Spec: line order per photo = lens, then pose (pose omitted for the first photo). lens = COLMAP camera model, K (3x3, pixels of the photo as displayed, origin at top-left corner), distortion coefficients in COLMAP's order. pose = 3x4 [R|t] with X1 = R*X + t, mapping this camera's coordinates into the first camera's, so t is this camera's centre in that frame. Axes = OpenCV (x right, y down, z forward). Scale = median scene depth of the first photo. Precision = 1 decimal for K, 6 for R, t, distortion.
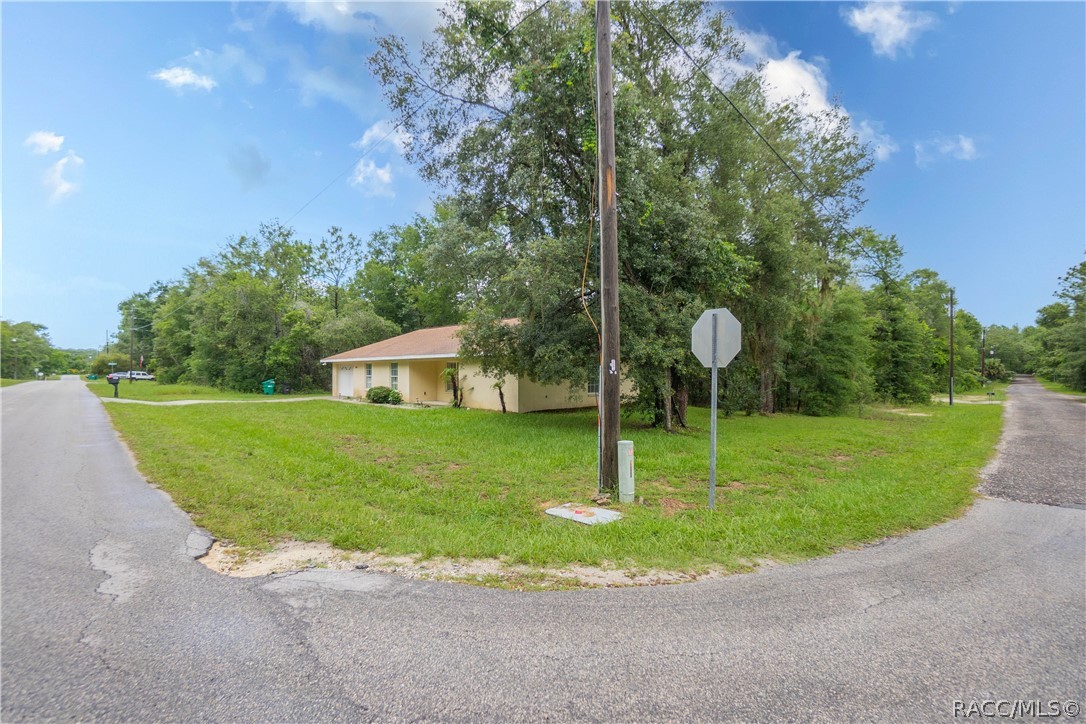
lens RADIAL K [[488.8, 0, 543.0], [0, 488.8, 362.0], [0, 0, 1]] dist [-0.099531, -0.000037]
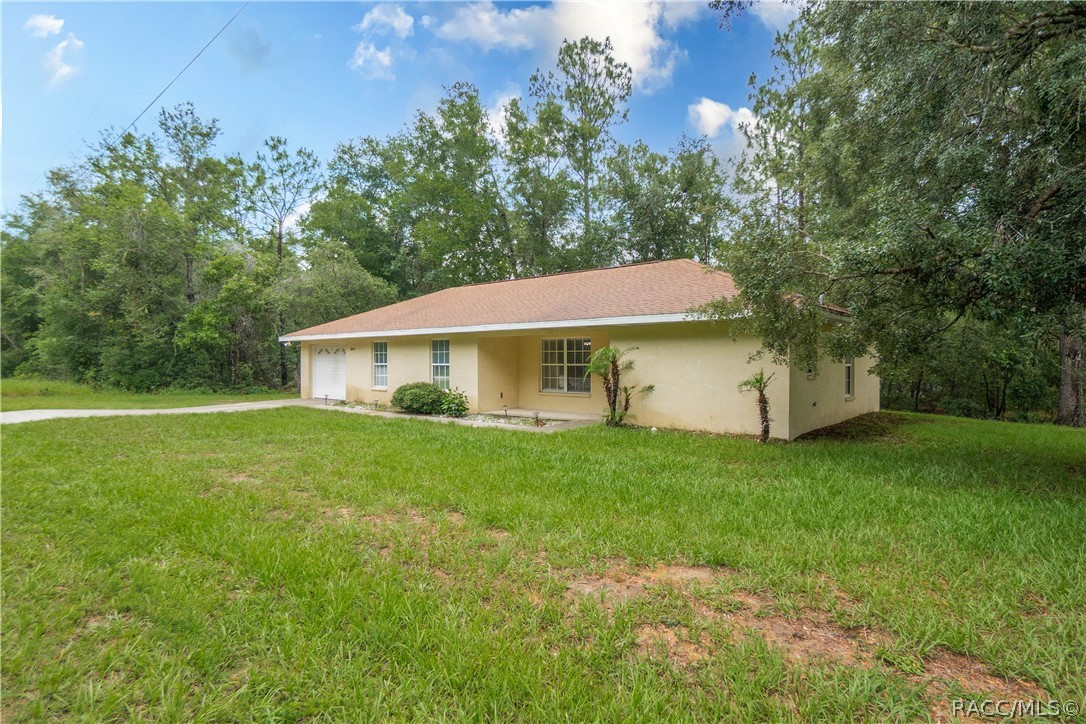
lens RADIAL K [[588.2, 0, 537.1], [0, 588.2, 370.3], [0, 0, 1]] dist [-0.053473, 0.002855]
pose [[0.997597, 0.005311, 0.069087, -0.180904], [-0.007494, 0.999480, 0.031366, 0.010387], [-0.068884, -0.031808, 0.997117, 0.239480]]
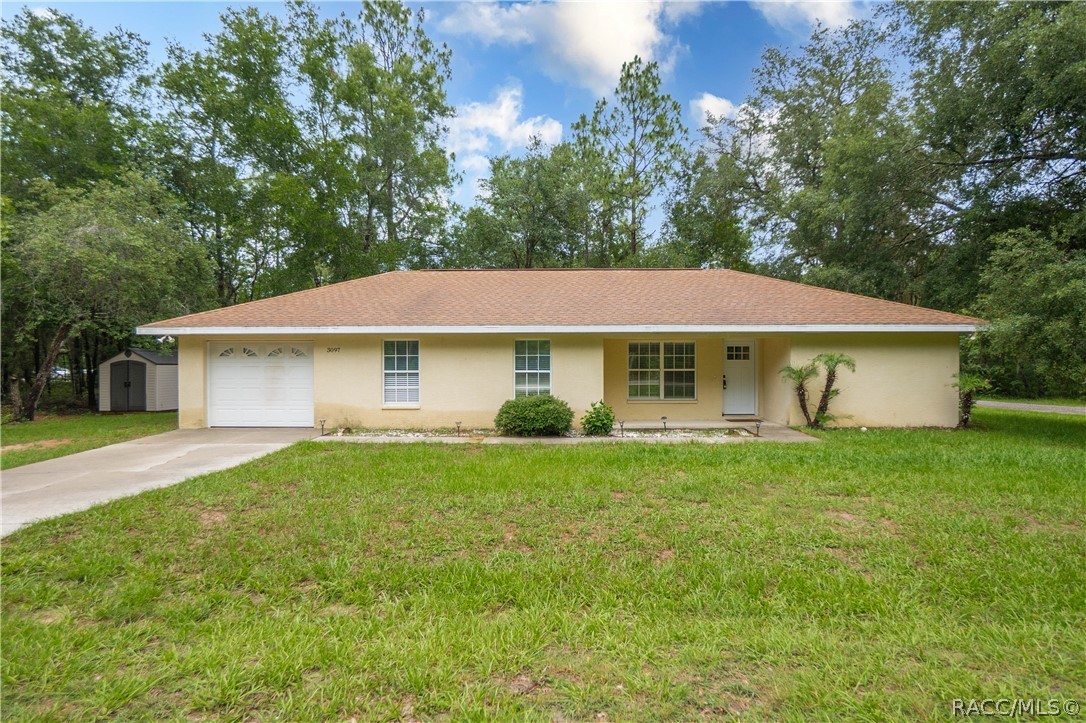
lens RADIAL K [[564.2, 0, 543.9], [0, 564.2, 367.9], [0, 0, 1]] dist [-0.045721, 0.025528]
pose [[0.727851, -0.001244, 0.685735, -0.480821], [-0.010477, 0.999861, 0.012934, 0.014608], [-0.685656, -0.016598, 0.727737, 0.461824]]
